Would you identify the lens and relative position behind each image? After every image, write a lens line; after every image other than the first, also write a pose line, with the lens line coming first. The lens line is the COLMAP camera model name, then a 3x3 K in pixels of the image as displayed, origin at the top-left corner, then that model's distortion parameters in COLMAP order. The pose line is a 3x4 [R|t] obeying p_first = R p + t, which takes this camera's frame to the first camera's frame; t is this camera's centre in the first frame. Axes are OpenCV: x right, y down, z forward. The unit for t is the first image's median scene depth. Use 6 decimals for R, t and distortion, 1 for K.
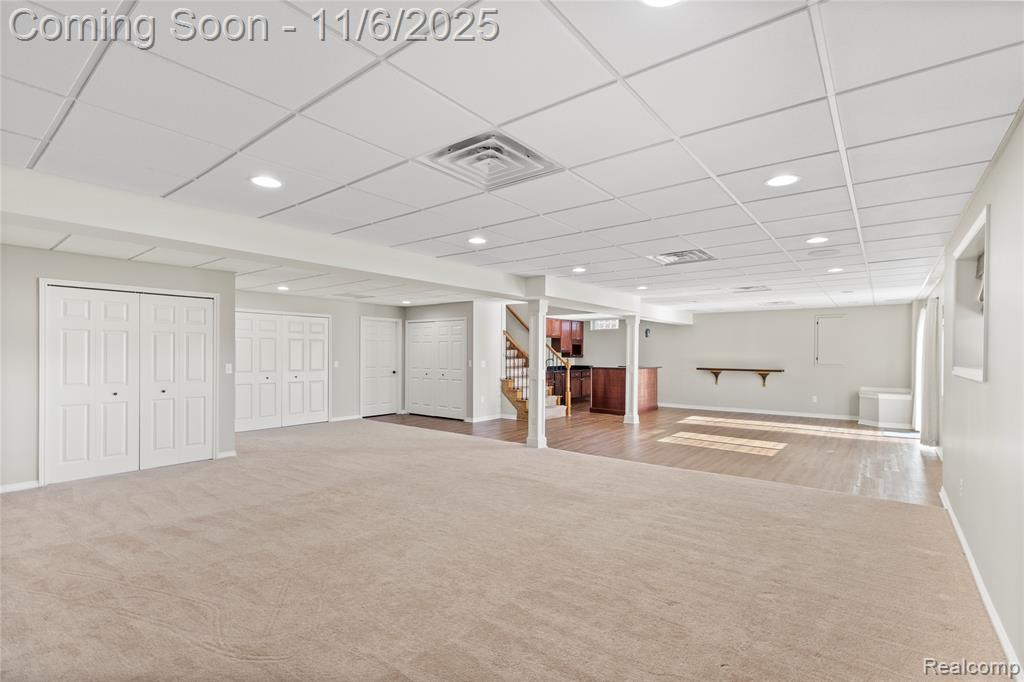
lens RADIAL K [[467.1, 0, 509.0], [0, 467.1, 346.8], [0, 0, 1]] dist [0.001561, -0.002093]
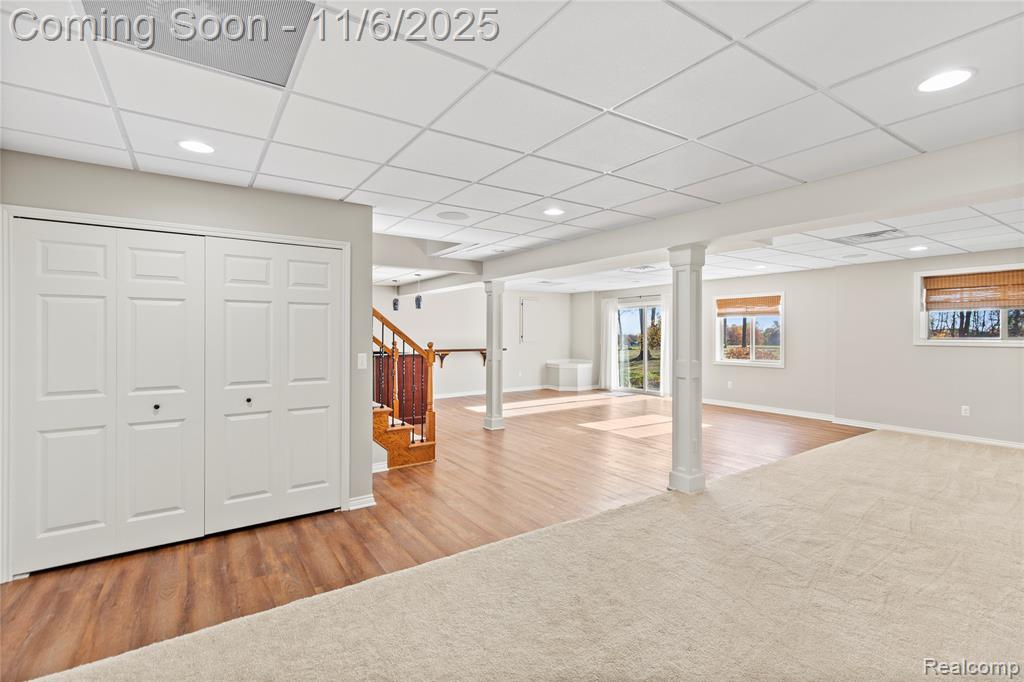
lens RADIAL K [[467.1, 0, 509.0], [0, 467.1, 331.2], [0, 0, 1]] dist [0.001561, -0.002093]
pose [[0.297015, -0.001883, 0.954871, -0.382579], [-0.009662, 0.999941, 0.004977, 0.006401], [-0.954824, -0.010704, 0.296979, 0.679680]]
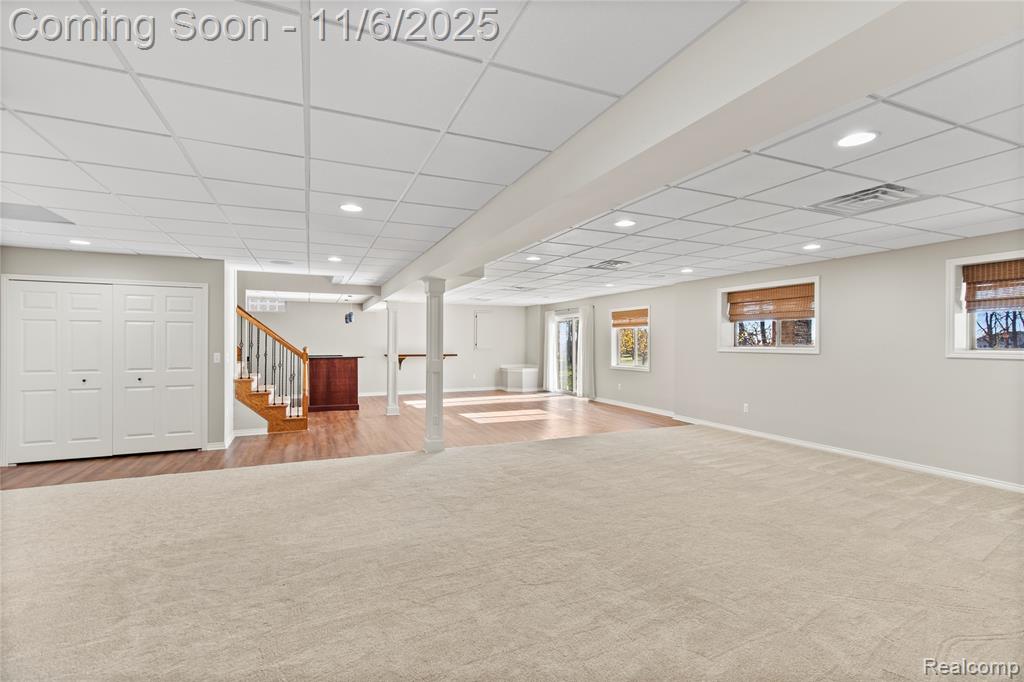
lens RADIAL K [[467.1, 0, 513.6], [0, 467.1, 345.3], [0, 0, 1]] dist [0.001561, -0.002093]
pose [[0.459295, -0.010781, 0.888219, -0.413254], [-0.009331, 0.999813, 0.016961, 0.004003], [-0.888235, -0.016078, 0.459108, 0.311419]]
